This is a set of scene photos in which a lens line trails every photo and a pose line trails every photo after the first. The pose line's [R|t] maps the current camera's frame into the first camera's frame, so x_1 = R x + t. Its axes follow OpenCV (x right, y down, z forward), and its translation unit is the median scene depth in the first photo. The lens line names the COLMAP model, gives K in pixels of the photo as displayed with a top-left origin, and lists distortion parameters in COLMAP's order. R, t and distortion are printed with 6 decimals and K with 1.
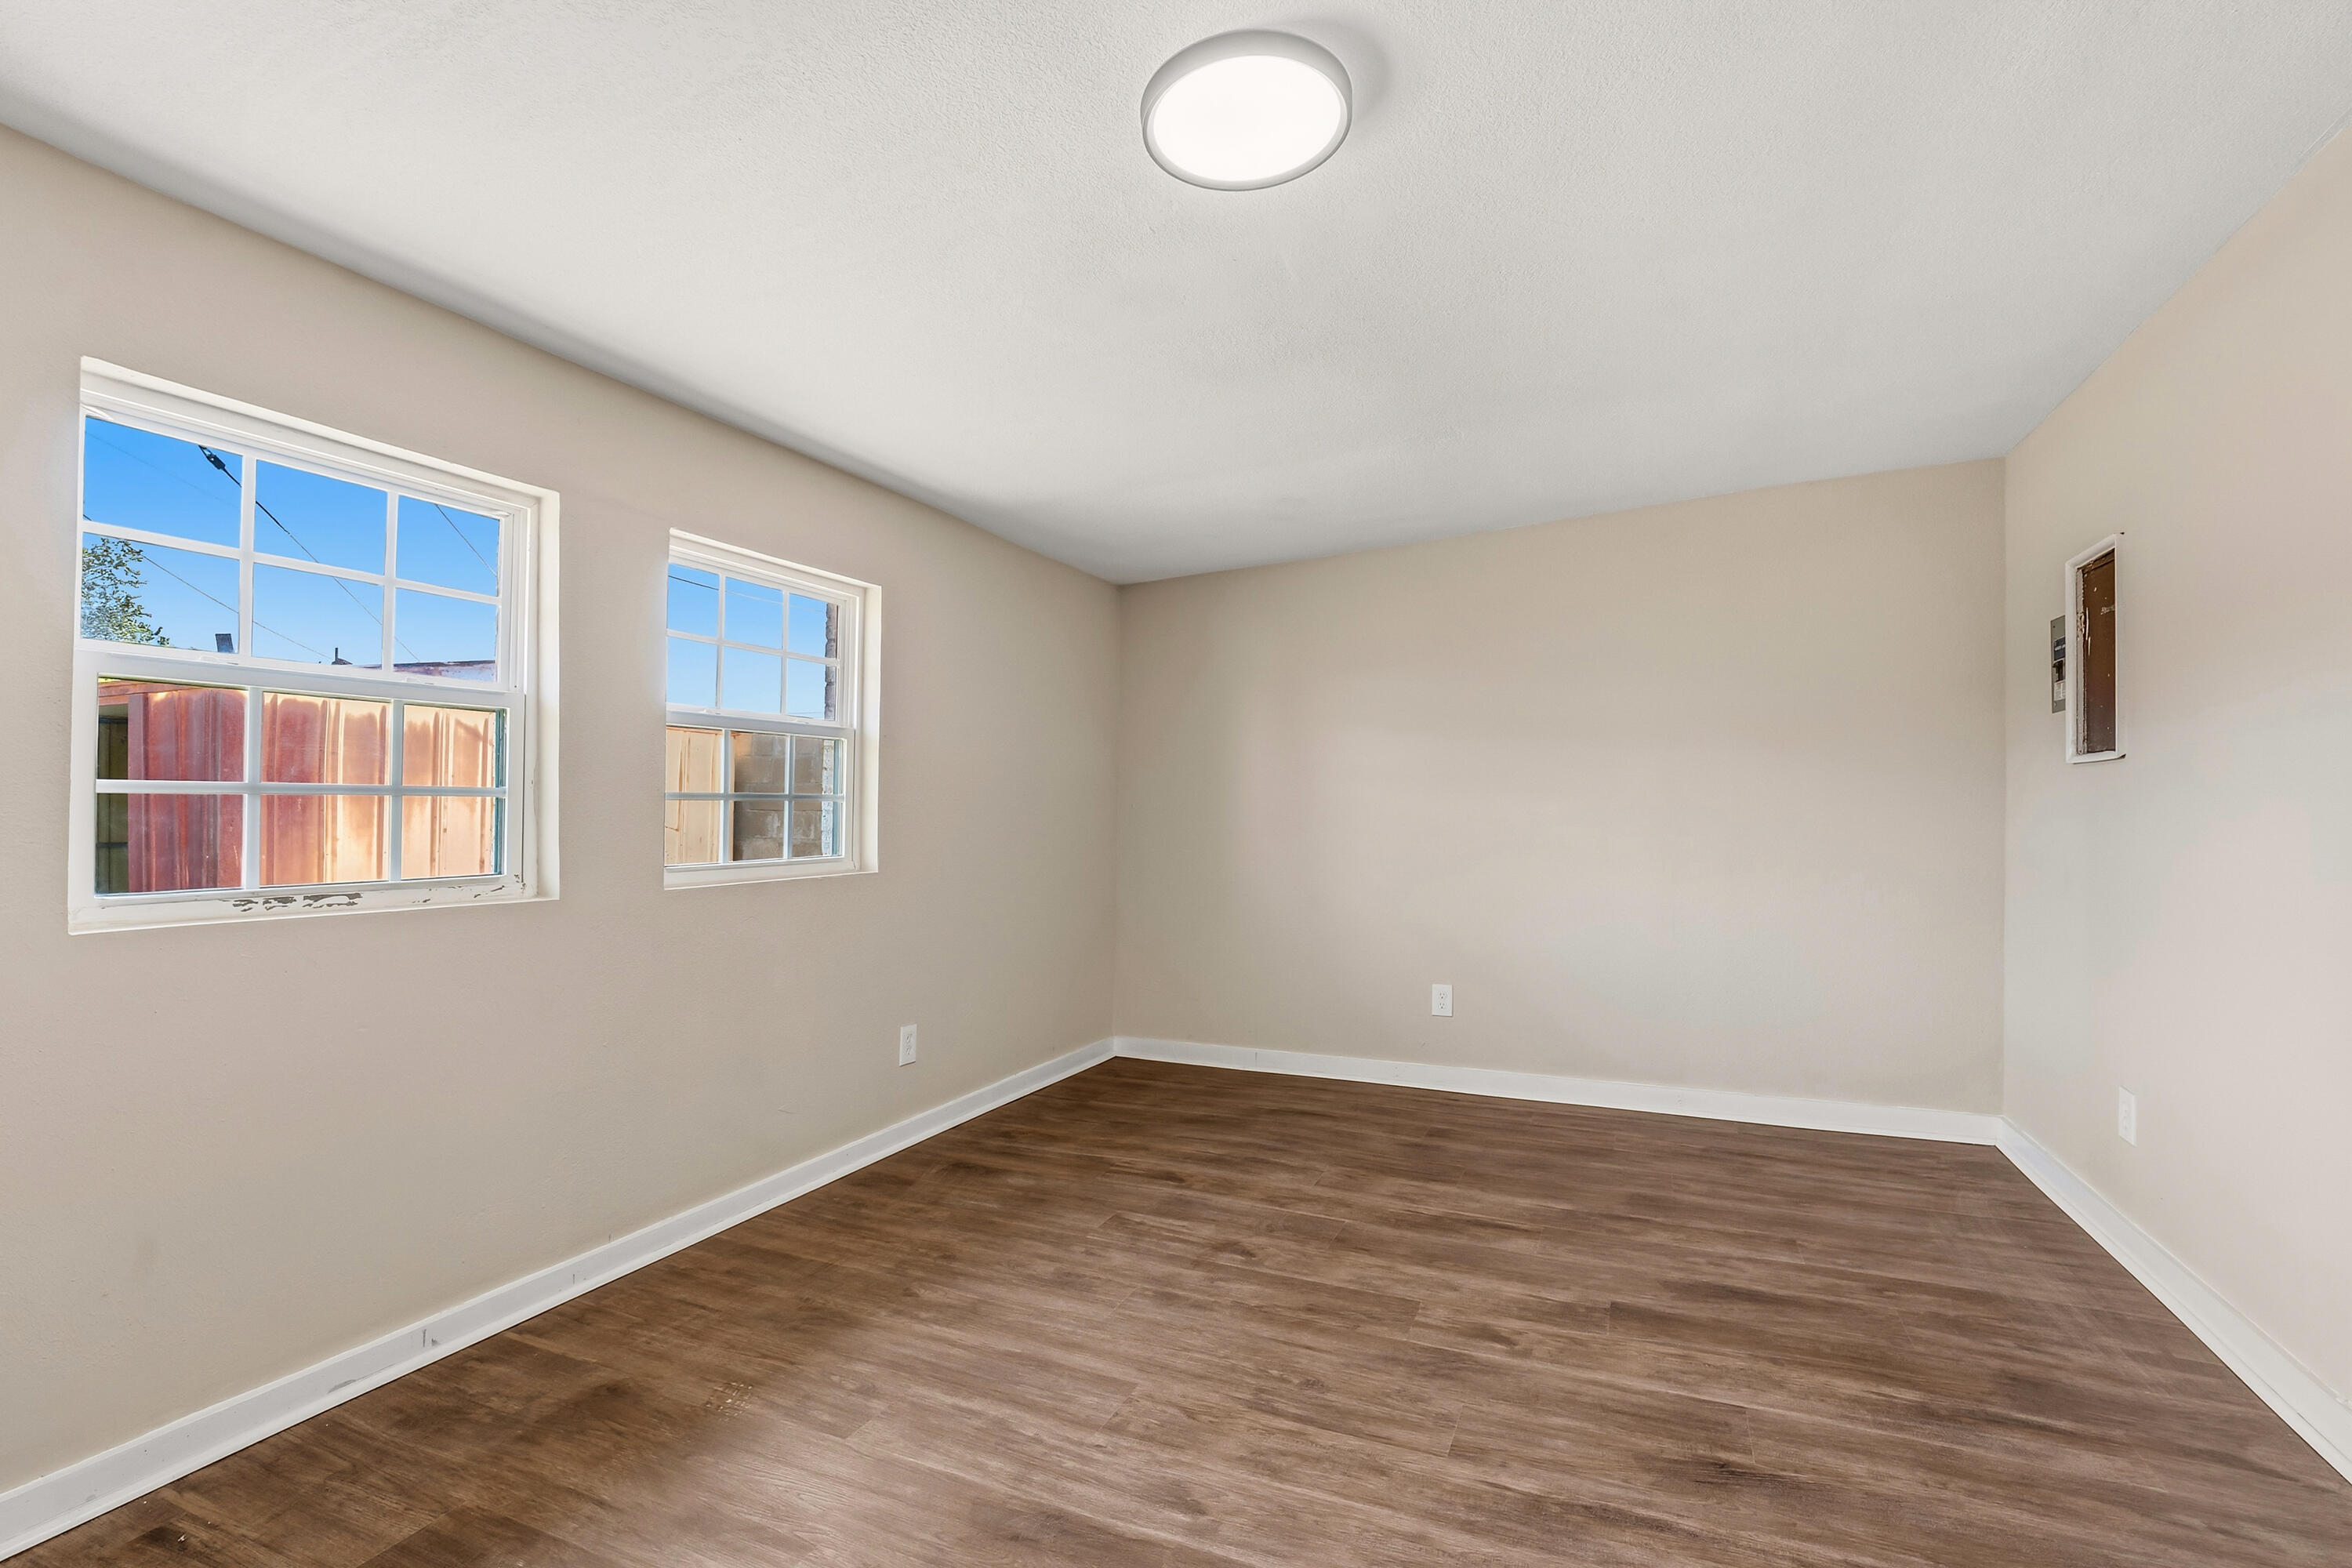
lens RADIAL K [[1056.4, 0, 1194.8], [0, 1056.4, 798.0], [0, 0, 1]] dist [-0.005842, 0.000697]
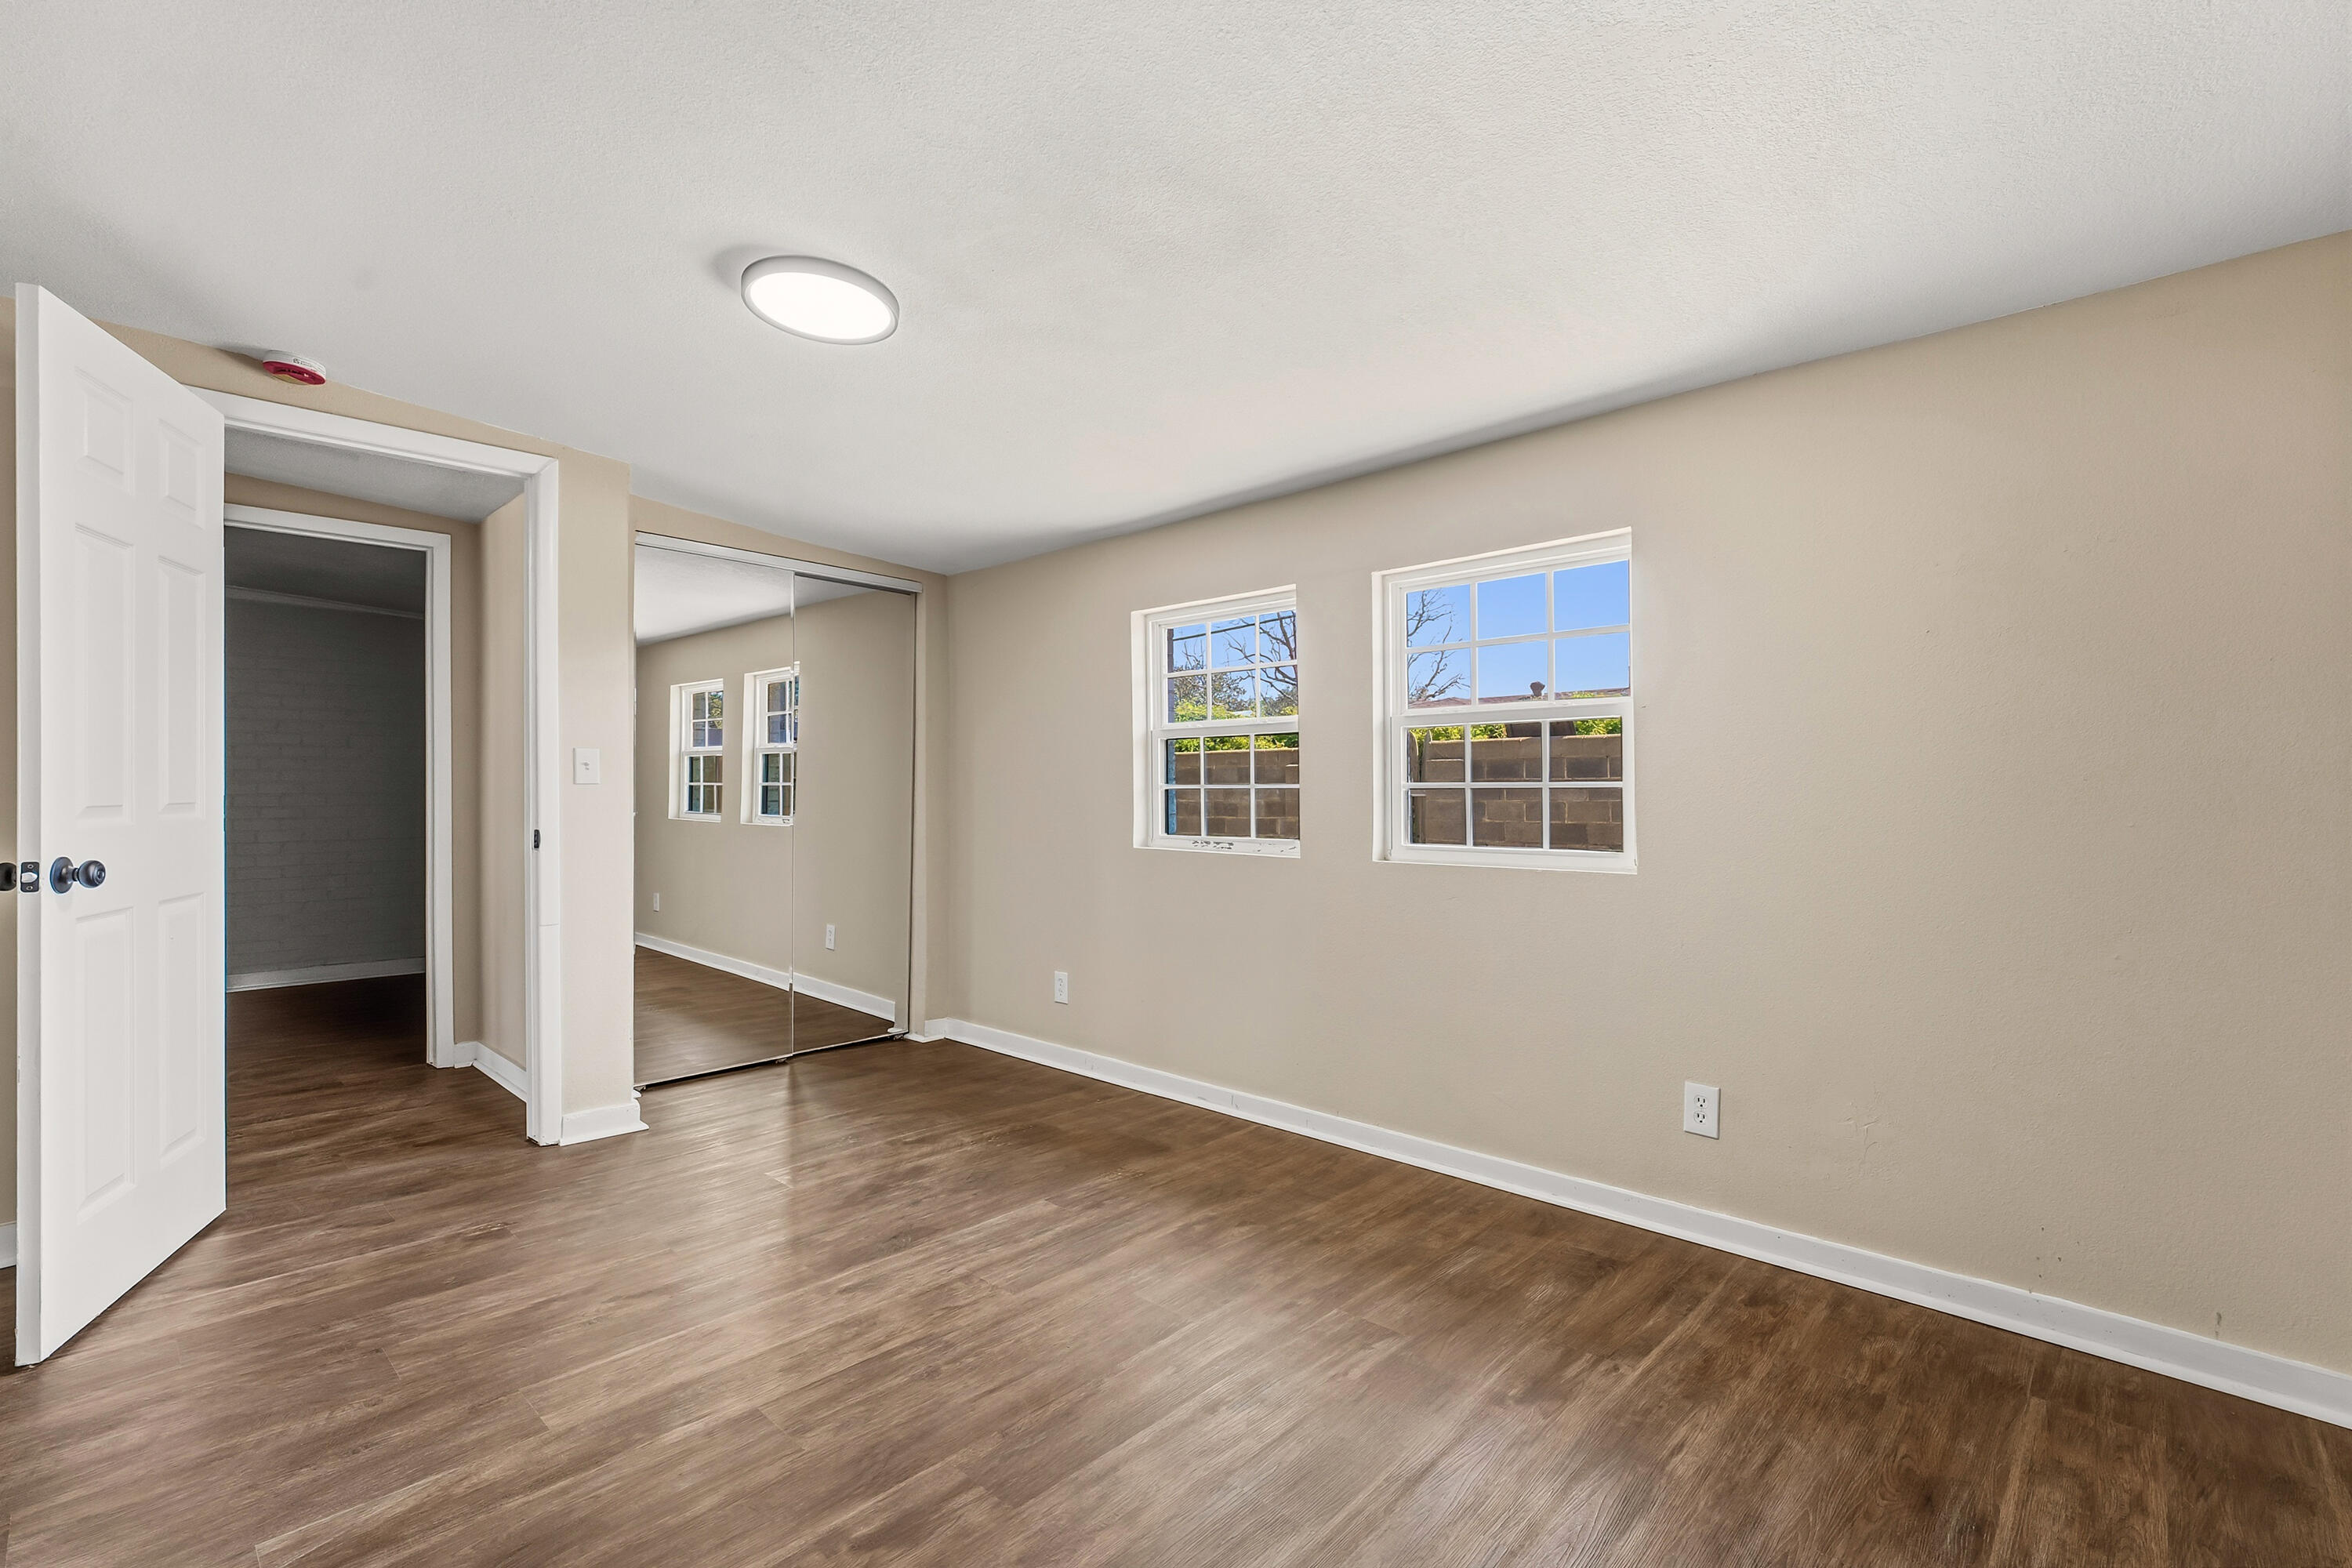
lens RADIAL K [[1056.4, 0, 1198.2], [0, 1056.4, 780.4], [0, 0, 1]] dist [-0.005842, 0.000697]
pose [[-0.335637, -0.016643, -0.941844, 0.893910], [0.007997, 0.999758, -0.020516, 0.015465], [0.941958, -0.014418, -0.335422, 1.449453]]
